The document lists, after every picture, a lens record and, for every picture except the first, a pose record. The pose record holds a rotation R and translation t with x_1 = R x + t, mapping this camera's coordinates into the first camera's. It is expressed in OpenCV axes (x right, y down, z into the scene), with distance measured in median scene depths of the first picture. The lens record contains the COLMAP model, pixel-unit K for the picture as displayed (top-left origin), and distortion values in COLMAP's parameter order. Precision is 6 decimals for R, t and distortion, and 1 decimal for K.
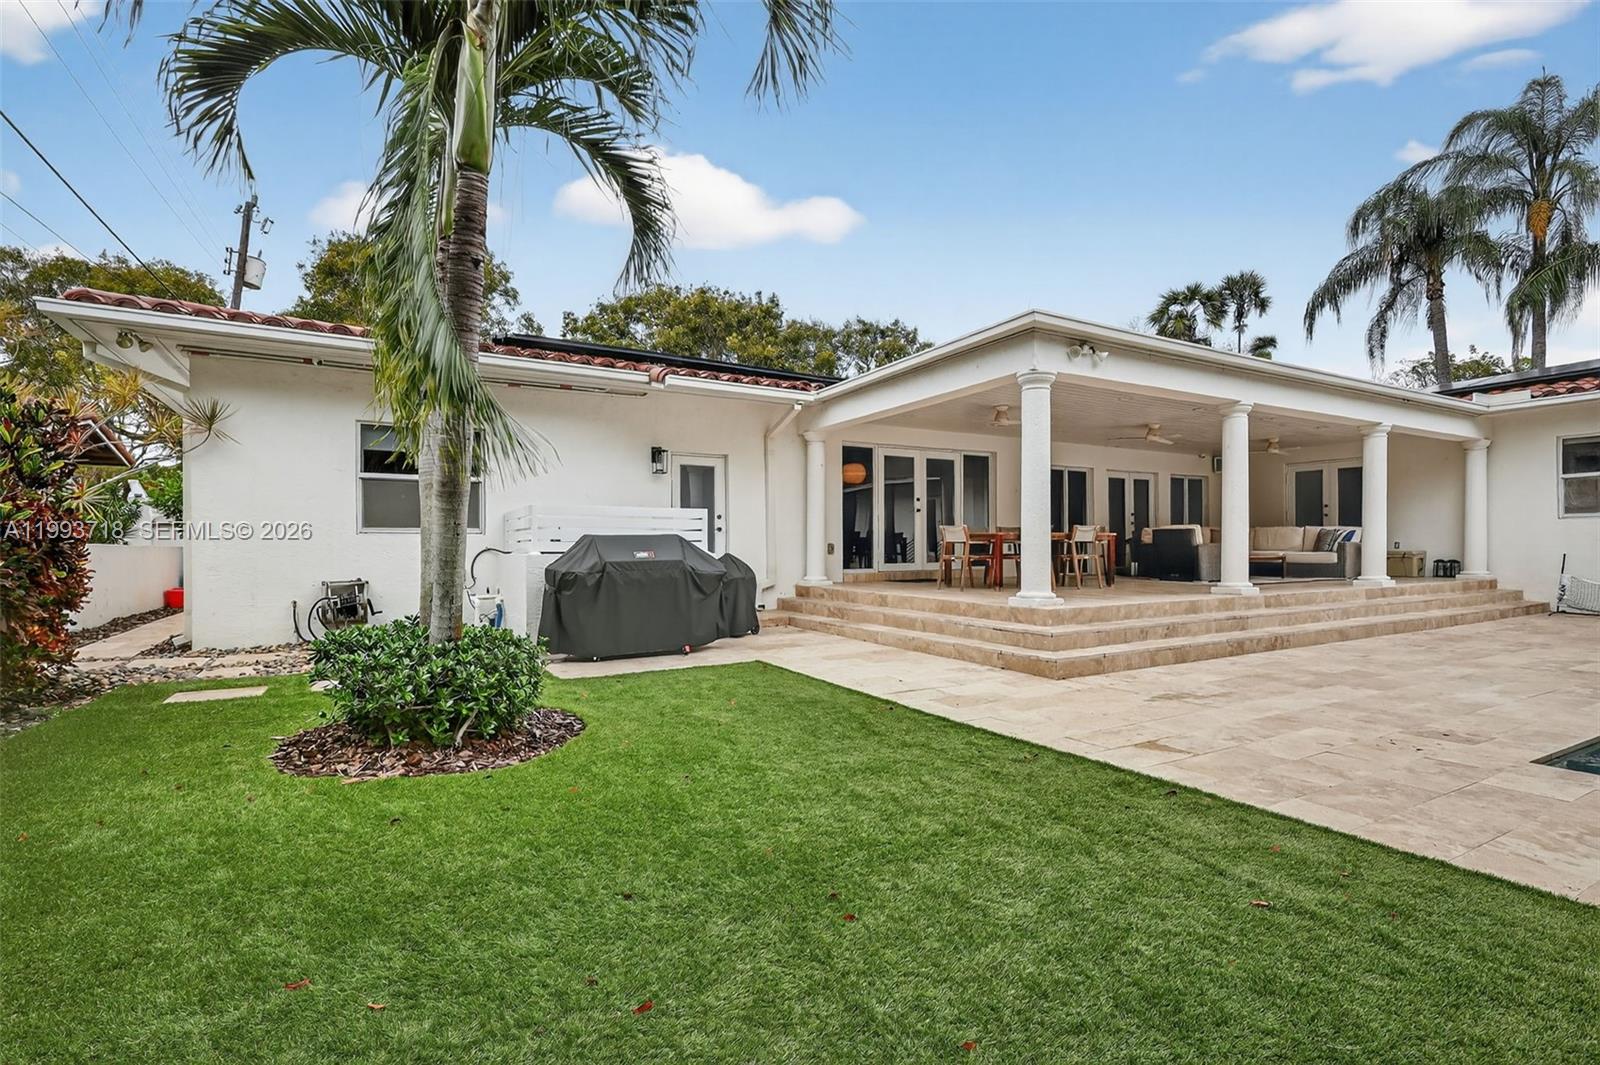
lens RADIAL K [[747.6, 0, 791.6], [0, 747.6, 538.3], [0, 0, 1]] dist [0.001363, 0.001021]
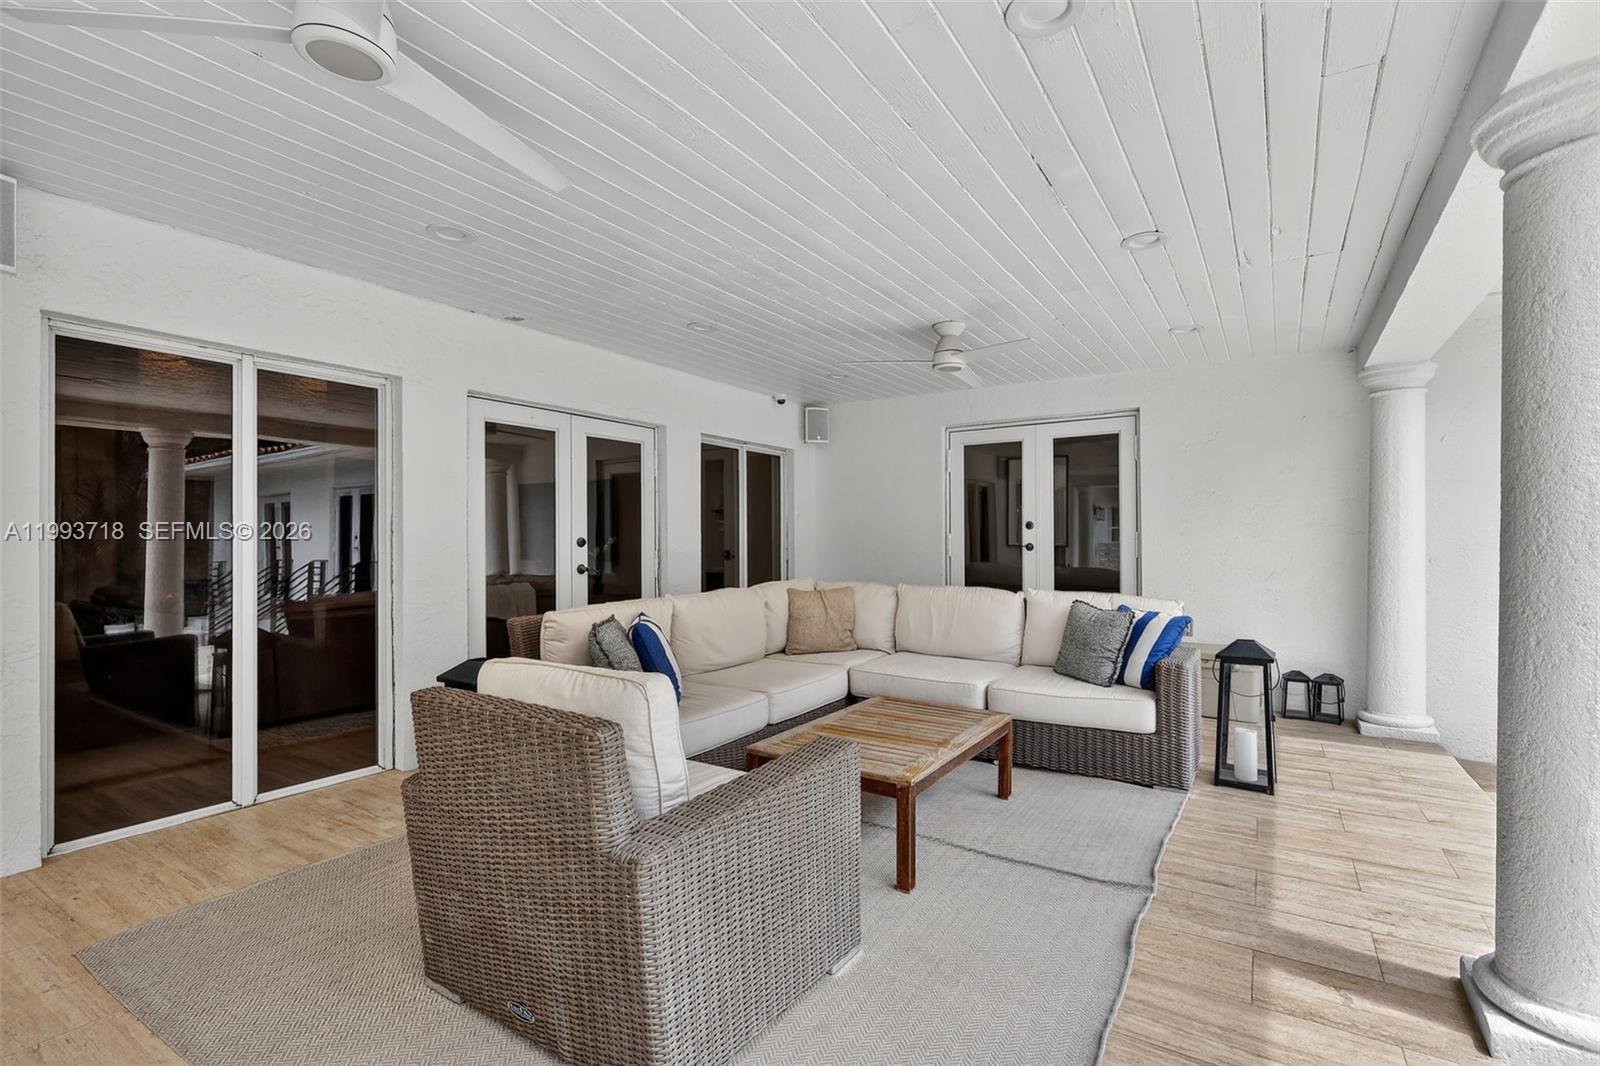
lens RADIAL K [[747.6, 0, 805.8], [0, 747.6, 530.6], [0, 0, 1]] dist [0.001363, 0.001021]
pose [[0.882158, 0.005576, 0.470920, 0.364830], [-0.005505, 0.999984, -0.001529, -0.035201], [-0.470921, -0.001243, 0.882174, 0.623268]]
